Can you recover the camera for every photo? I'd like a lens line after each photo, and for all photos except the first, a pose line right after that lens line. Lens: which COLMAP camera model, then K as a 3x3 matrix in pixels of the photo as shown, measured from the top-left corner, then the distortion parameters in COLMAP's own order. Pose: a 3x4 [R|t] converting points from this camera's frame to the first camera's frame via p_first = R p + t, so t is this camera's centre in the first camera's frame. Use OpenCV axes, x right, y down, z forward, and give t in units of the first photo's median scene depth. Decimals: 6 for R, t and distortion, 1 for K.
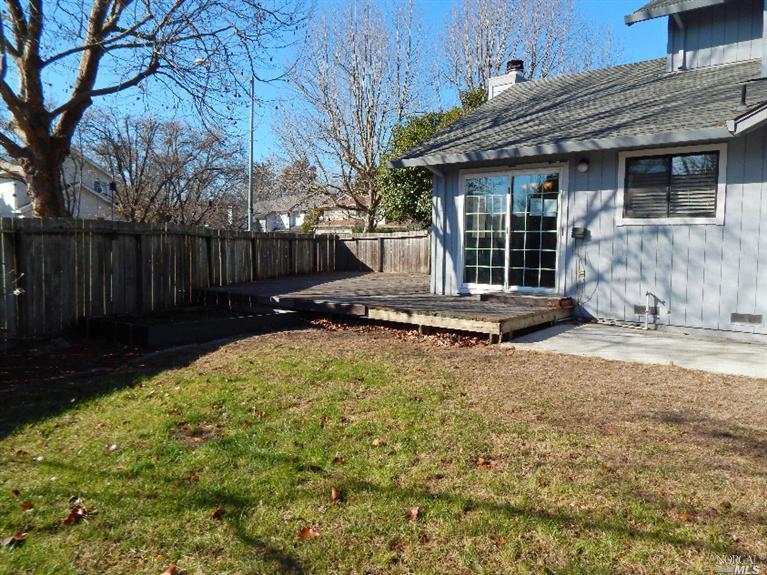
lens RADIAL K [[563.9, 0, 403.8], [0, 563.9, 280.5], [0, 0, 1]] dist [-0.004989, -0.012985]
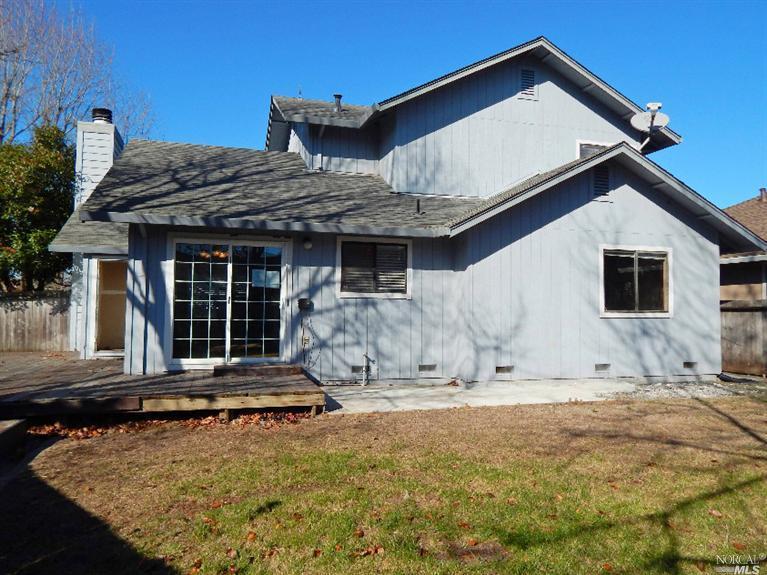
lens RADIAL K [[563.9, 0, 382.4], [0, 563.9, 285.7], [0, 0, 1]] dist [-0.004989, -0.012985]
pose [[0.559551, 0.030385, 0.828239, -0.518089], [0.051991, 0.996073, -0.071667, -0.034064], [-0.827164, 0.083163, 0.555774, 0.268115]]
